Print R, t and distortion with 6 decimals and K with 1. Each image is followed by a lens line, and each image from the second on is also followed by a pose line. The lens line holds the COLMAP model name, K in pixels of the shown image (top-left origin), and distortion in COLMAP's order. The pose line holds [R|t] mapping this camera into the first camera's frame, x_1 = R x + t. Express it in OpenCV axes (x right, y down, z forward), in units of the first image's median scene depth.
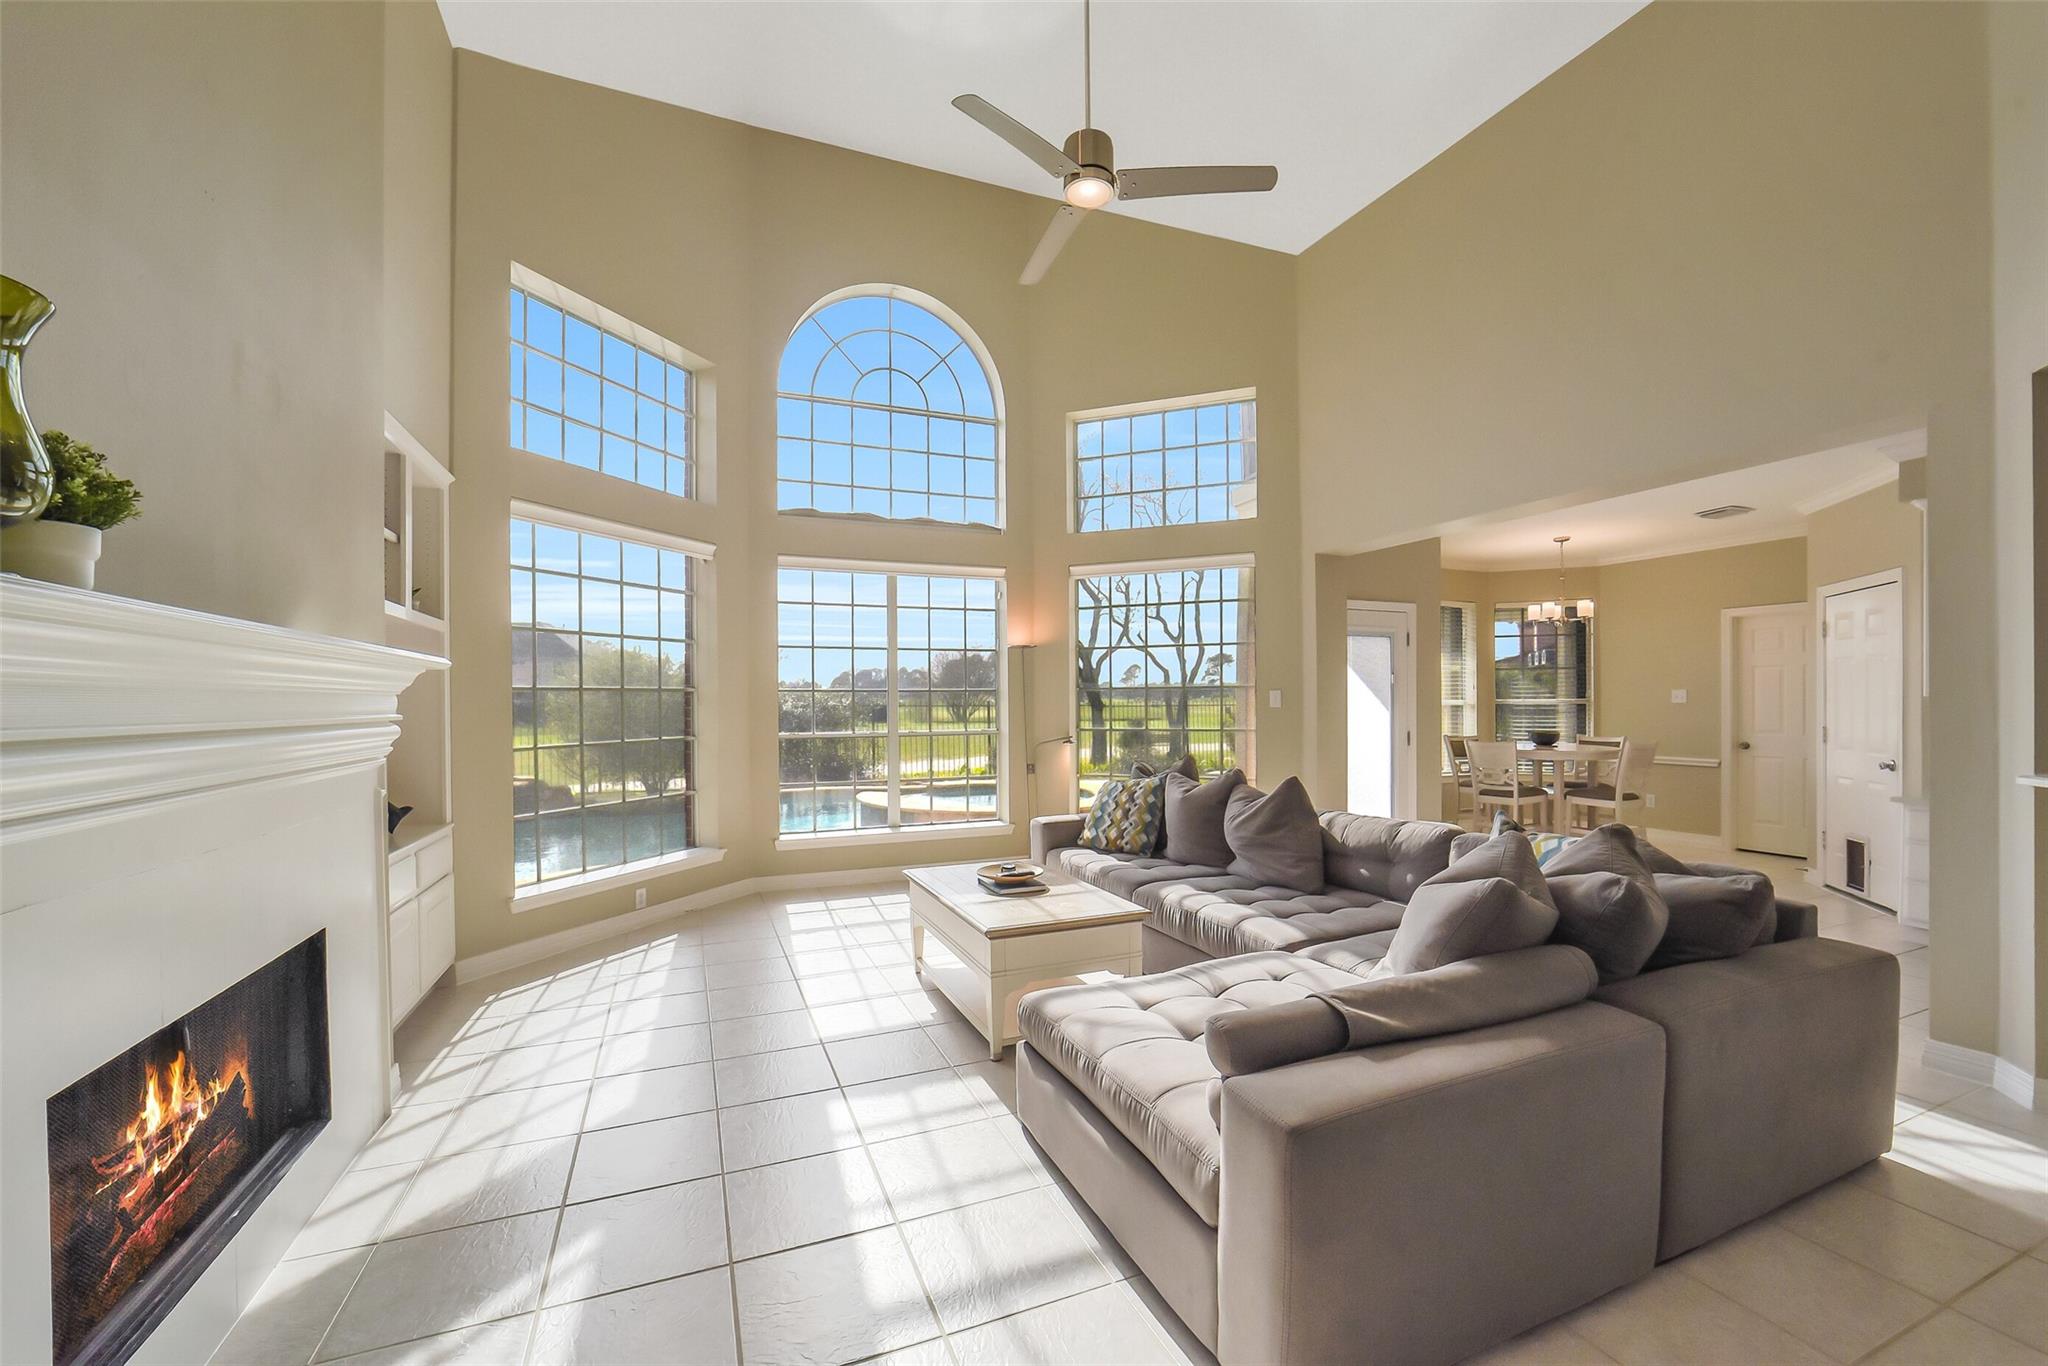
lens RADIAL K [[800.2, 0, 1033.3], [0, 800.2, 681.0], [0, 0, 1]] dist [-0.030992, 0.000385]
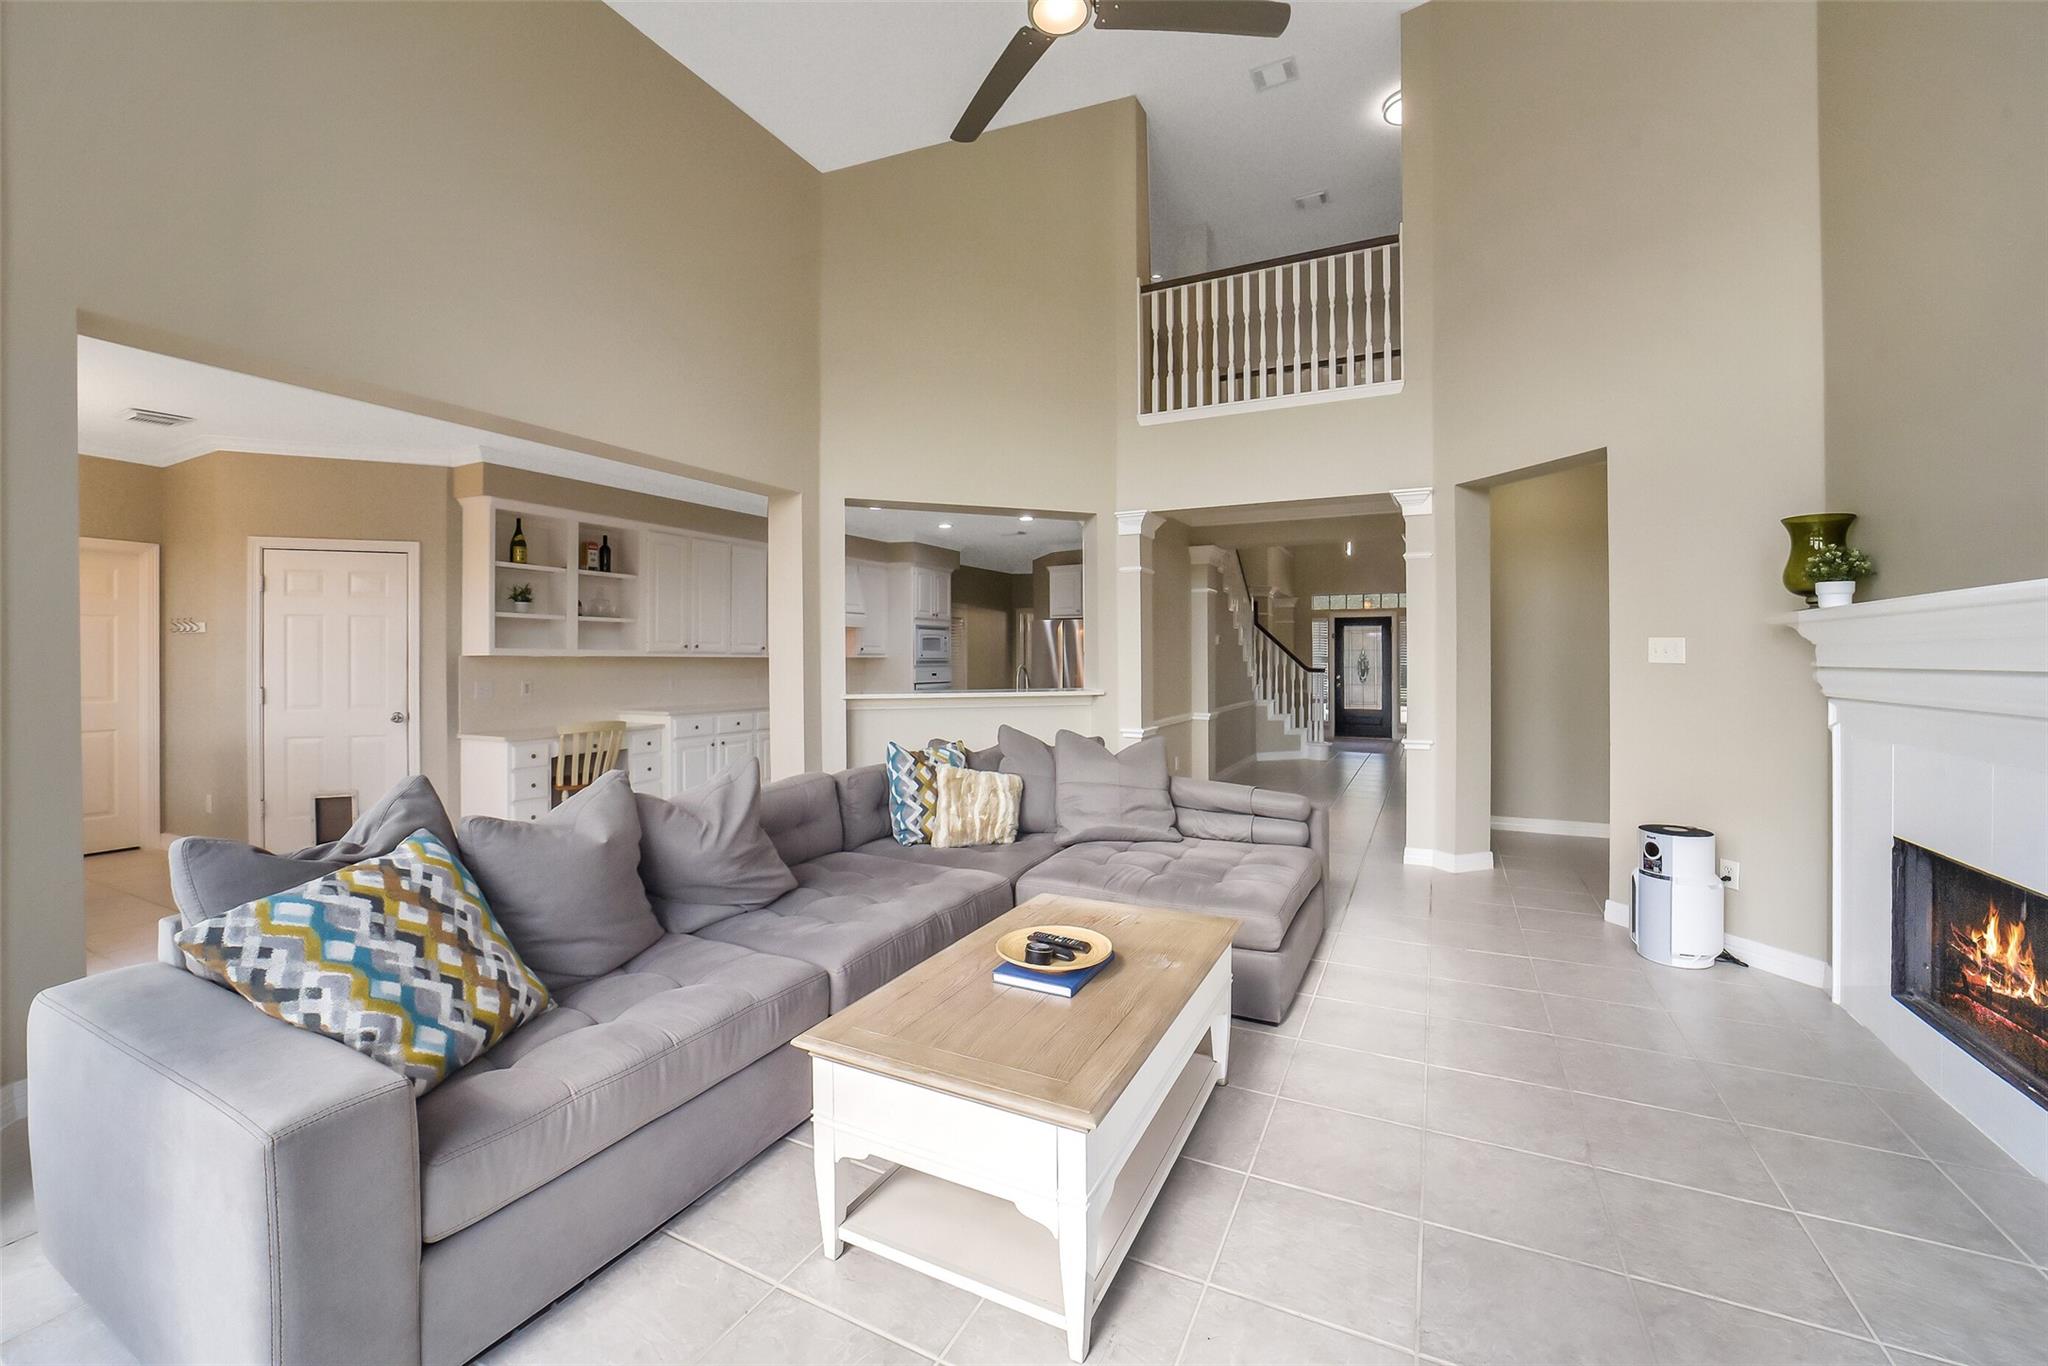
lens RADIAL K [[800.2, 0, 1033.3], [0, 800.2, 681.0], [0, 0, 1]] dist [-0.030992, 0.000385]
pose [[-0.656892, -0.014408, 0.753847, -0.347778], [-0.012994, 0.999885, 0.007787, 0.035993], [-0.753872, -0.004680, -0.657004, 1.069650]]
